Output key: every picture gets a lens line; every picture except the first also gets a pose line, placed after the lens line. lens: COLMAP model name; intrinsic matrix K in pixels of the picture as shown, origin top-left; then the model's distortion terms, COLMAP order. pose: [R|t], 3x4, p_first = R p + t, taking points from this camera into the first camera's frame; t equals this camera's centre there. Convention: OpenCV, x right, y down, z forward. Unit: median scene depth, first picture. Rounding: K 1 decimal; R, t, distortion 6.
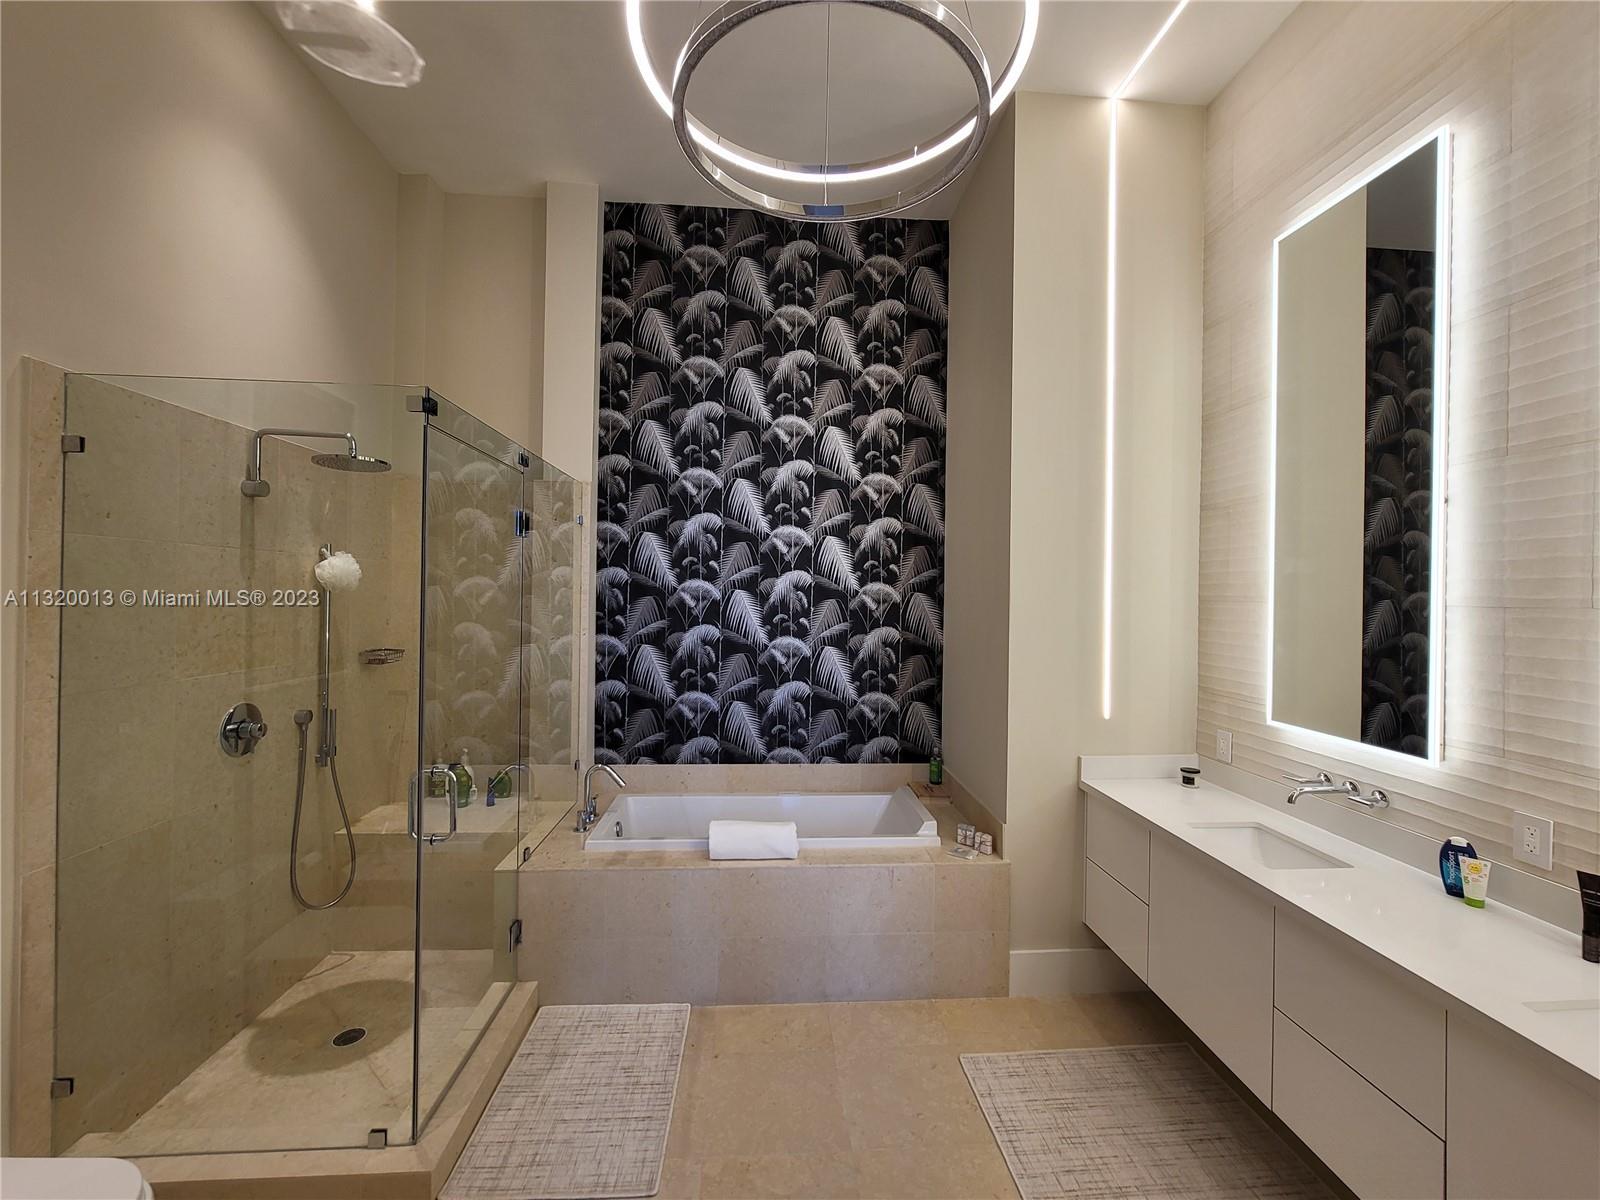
lens RADIAL K [[655.6, 0, 805.4], [0, 655.6, 591.2], [0, 0, 1]] dist [-0.010084, 0.003494]
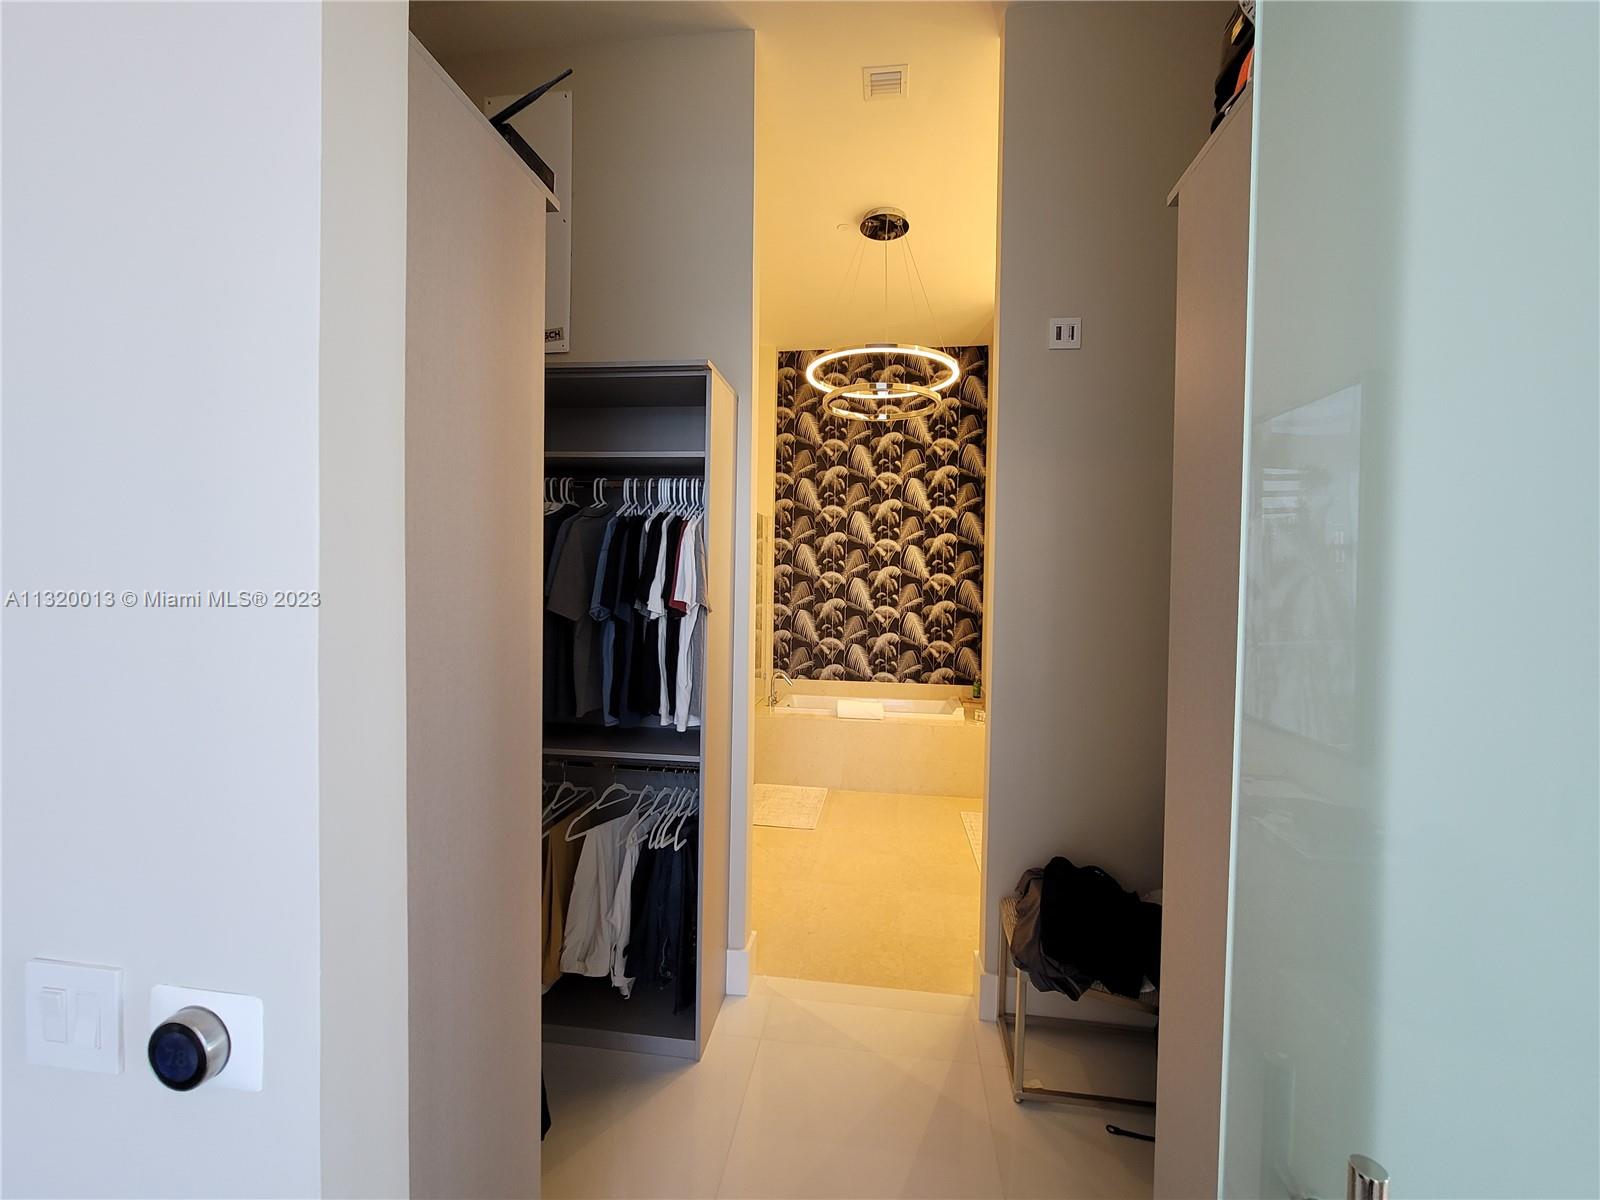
lens RADIAL K [[655.6, 0, 805.4], [0, 655.6, 591.2], [0, 0, 1]] dist [-0.010084, 0.003494]
pose [[0.979584, 0.005453, -0.200959, 0.109582], [-0.001065, 0.999759, 0.021940, -0.004702], [0.201031, -0.021278, 0.979354, -0.676727]]
